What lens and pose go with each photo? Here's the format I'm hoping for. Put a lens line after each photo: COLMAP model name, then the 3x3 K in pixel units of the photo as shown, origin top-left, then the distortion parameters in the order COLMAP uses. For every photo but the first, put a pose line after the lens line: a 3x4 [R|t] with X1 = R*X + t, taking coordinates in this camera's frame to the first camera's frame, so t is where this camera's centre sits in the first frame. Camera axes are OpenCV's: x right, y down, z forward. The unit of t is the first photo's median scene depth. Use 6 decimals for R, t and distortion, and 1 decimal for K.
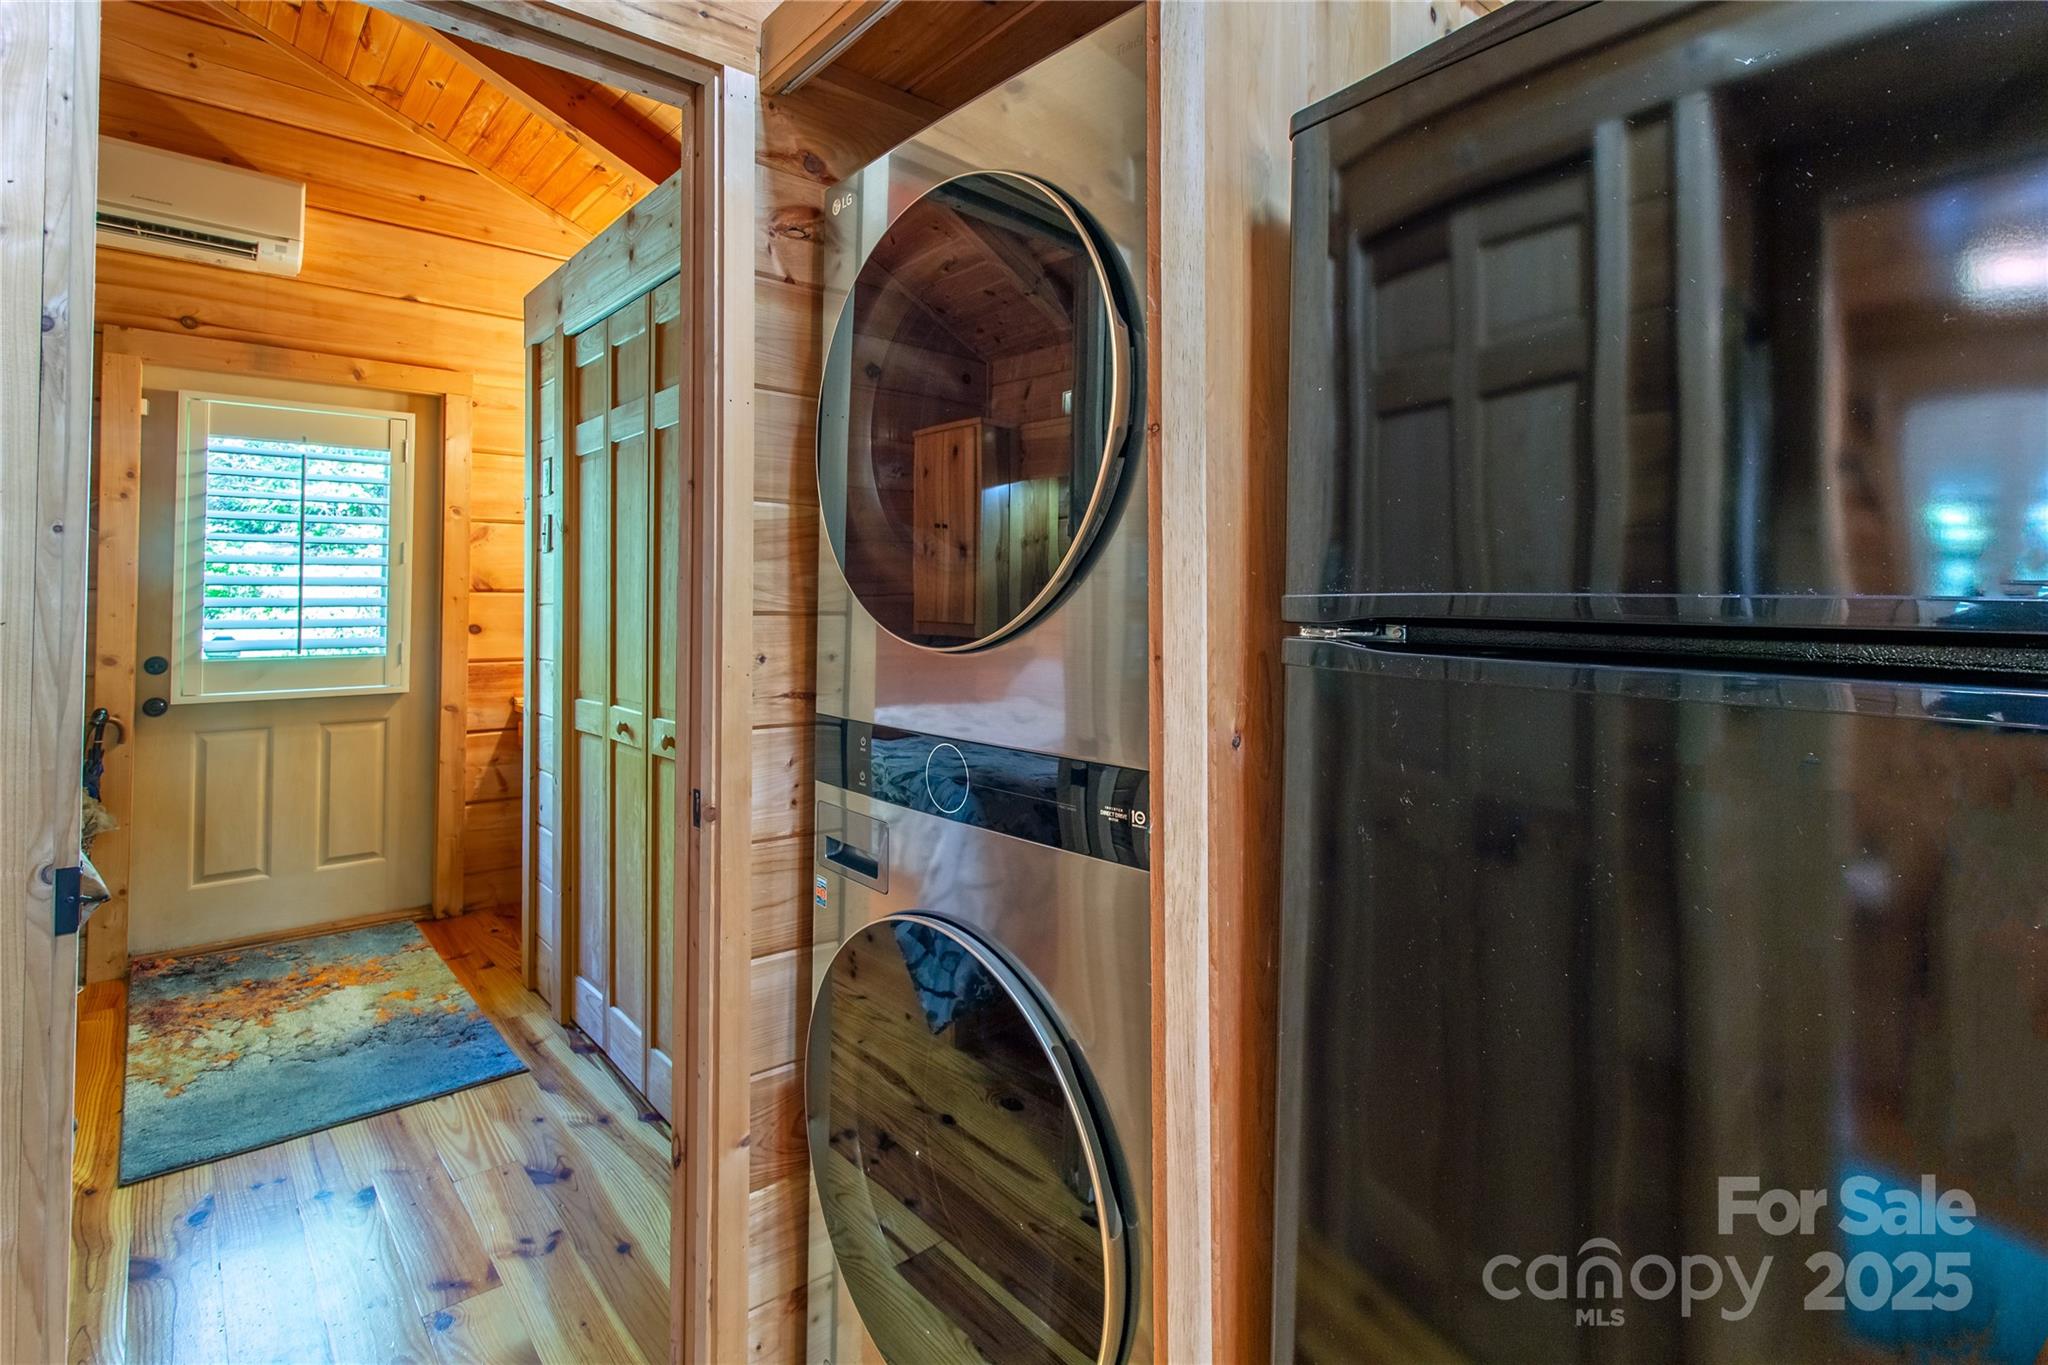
lens RADIAL K [[975.5, 0, 945.7], [0, 975.5, 571.7], [0, 0, 1]] dist [0.000806, 0.001854]
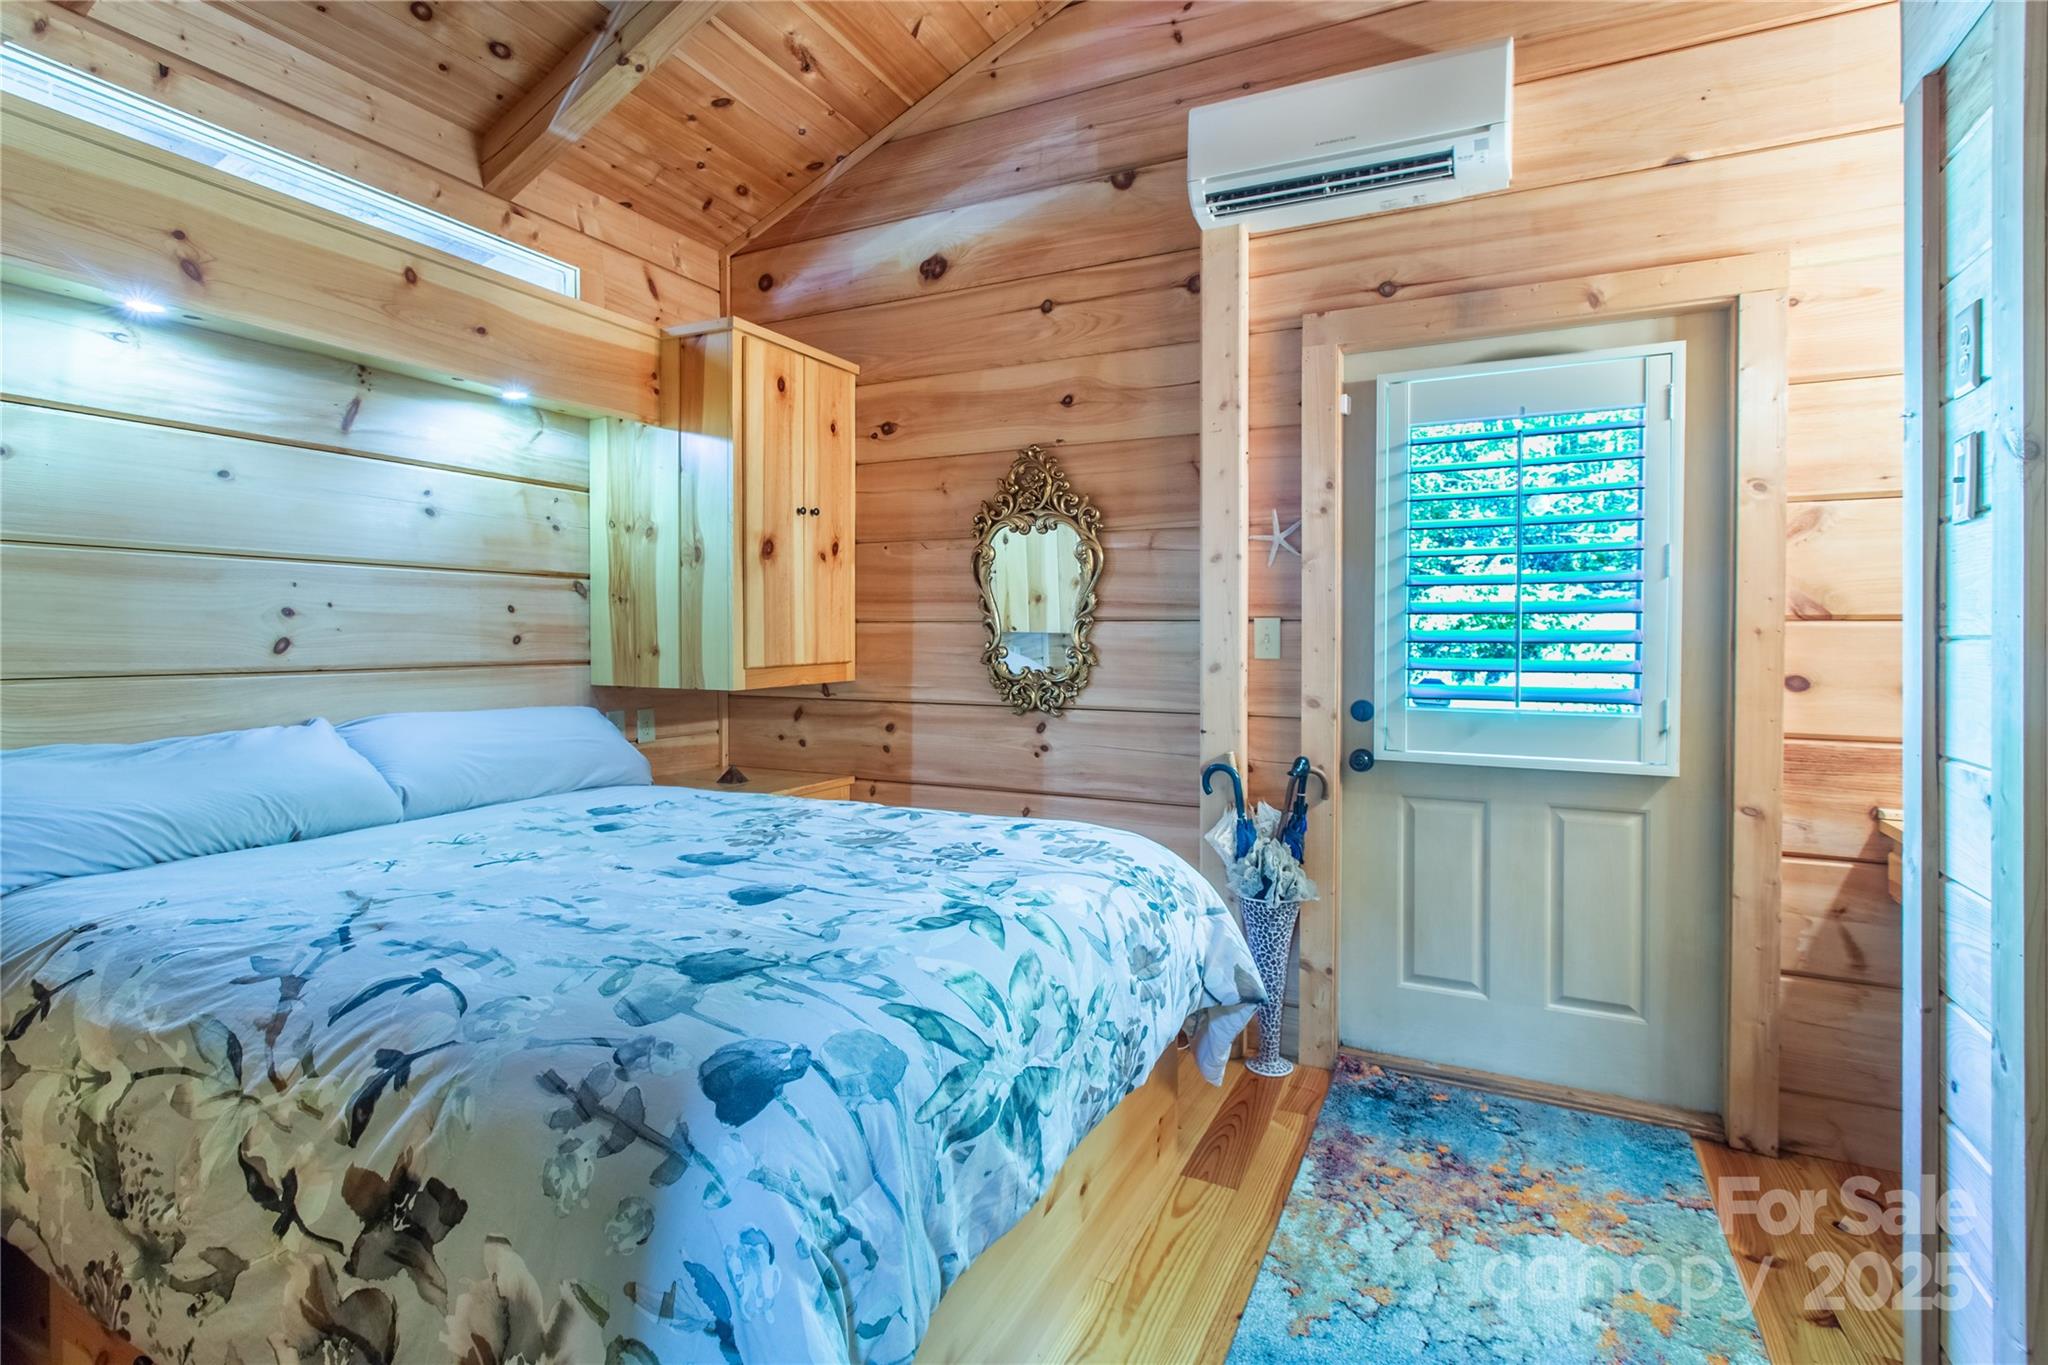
lens RADIAL K [[975.5, 0, 1029.6], [0, 975.5, 640.8], [0, 0, 1]] dist [0.000806, 0.001854]
pose [[0.426475, 0.005579, -0.904482, -0.158329], [0.020345, 0.999669, 0.015760, 0.015671], [0.904271, -0.025123, 0.426220, 0.356578]]
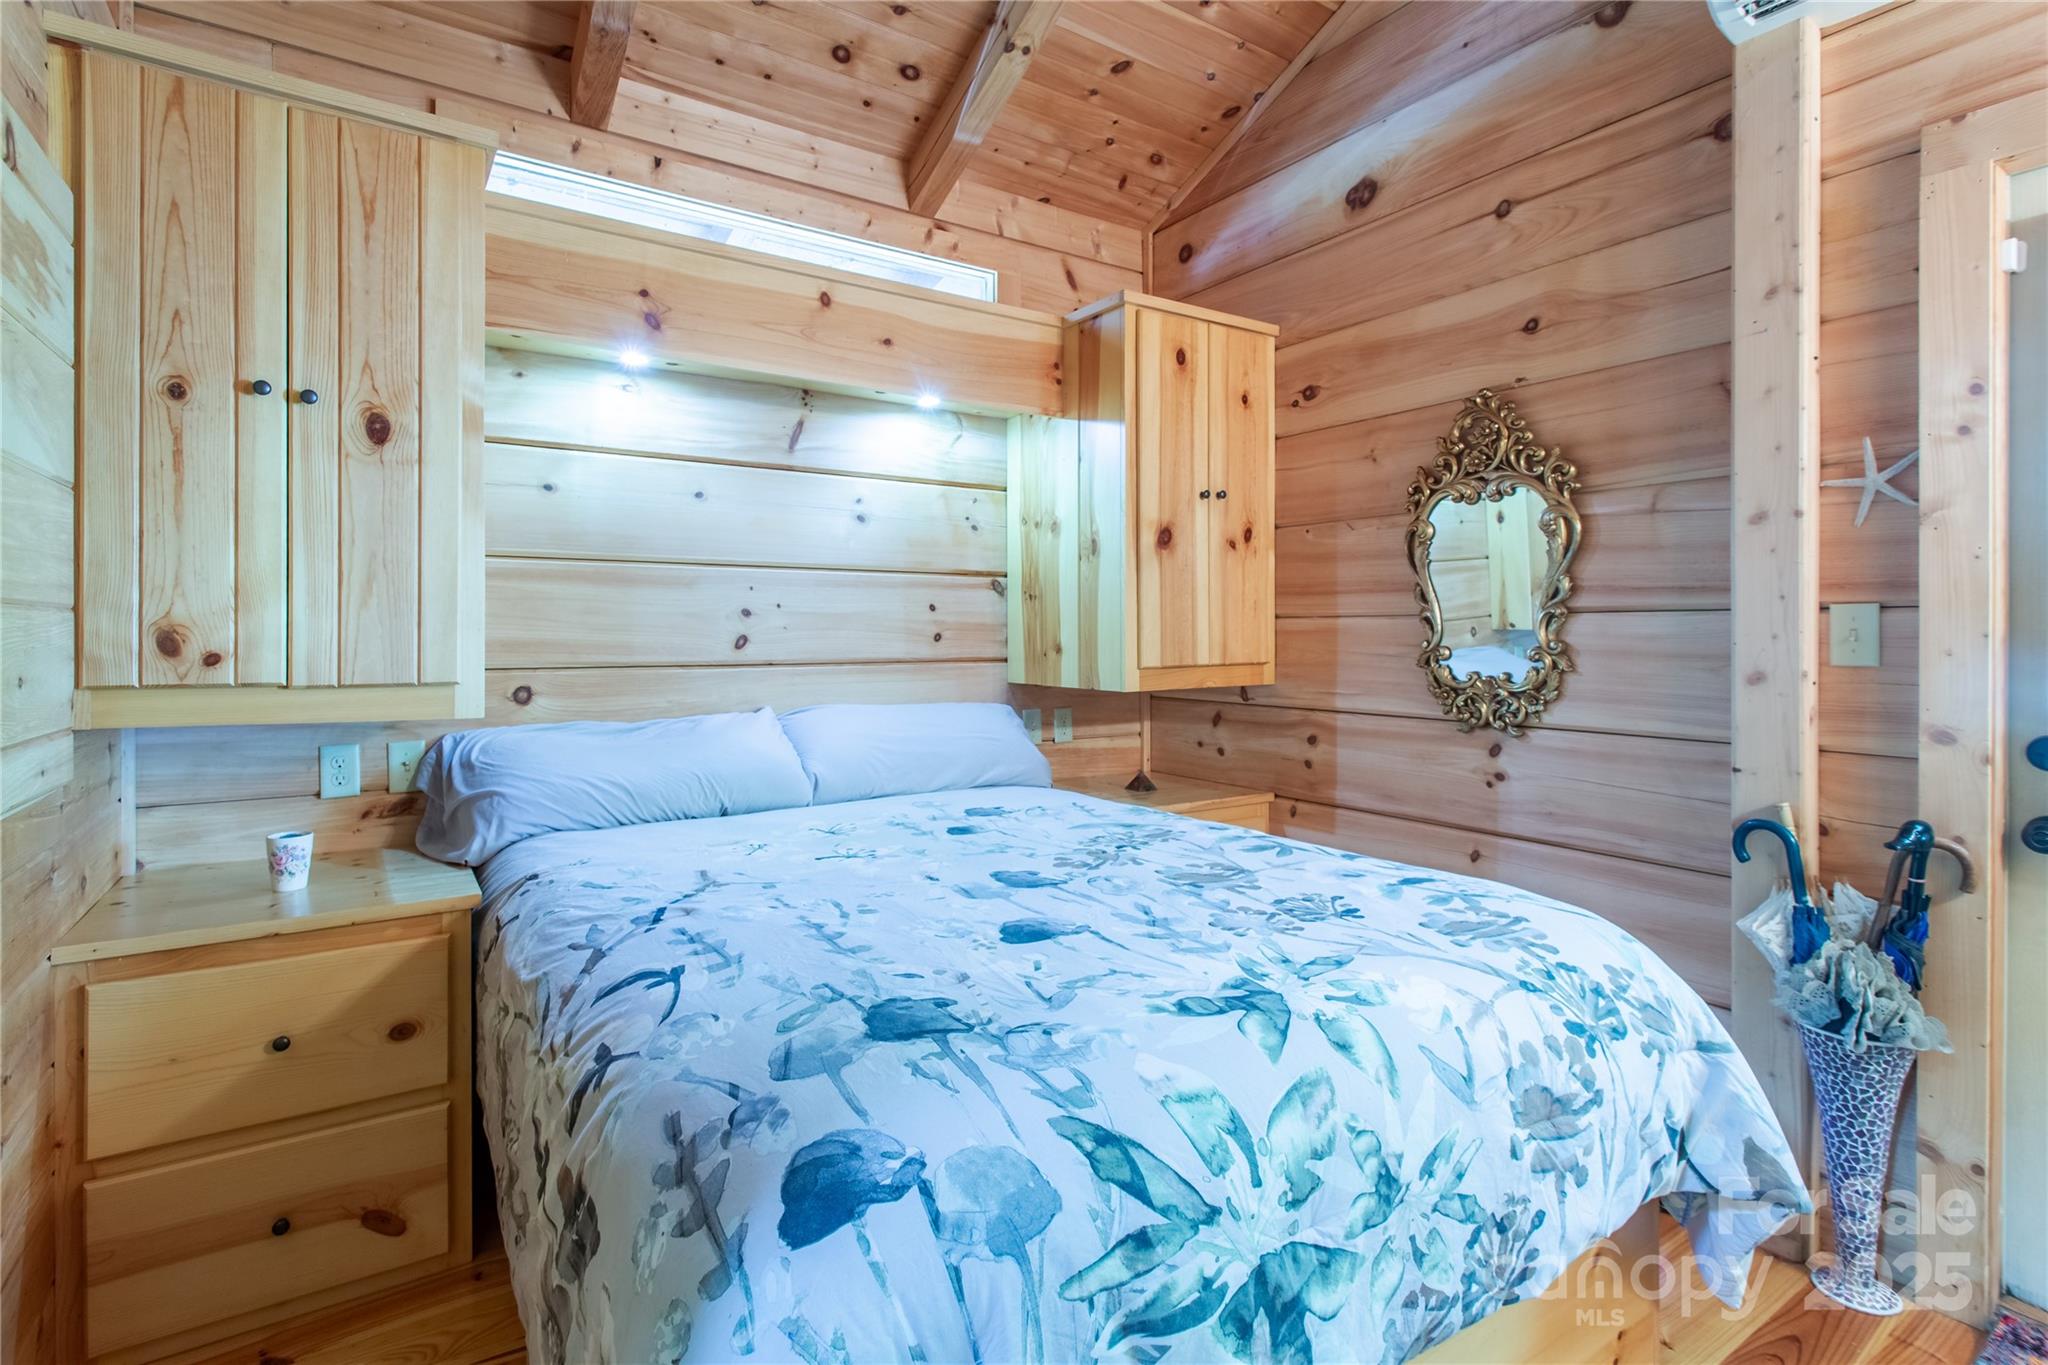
lens RADIAL K [[975.5, 0, 1066.1], [0, 975.5, 637.5], [0, 0, 1]] dist [0.000806, 0.001854]
pose [[-0.079644, 0.002114, -0.996821, -0.238024], [0.023898, 0.999714, 0.000211, 0.021235], [0.996537, -0.023806, -0.079672, 0.489404]]
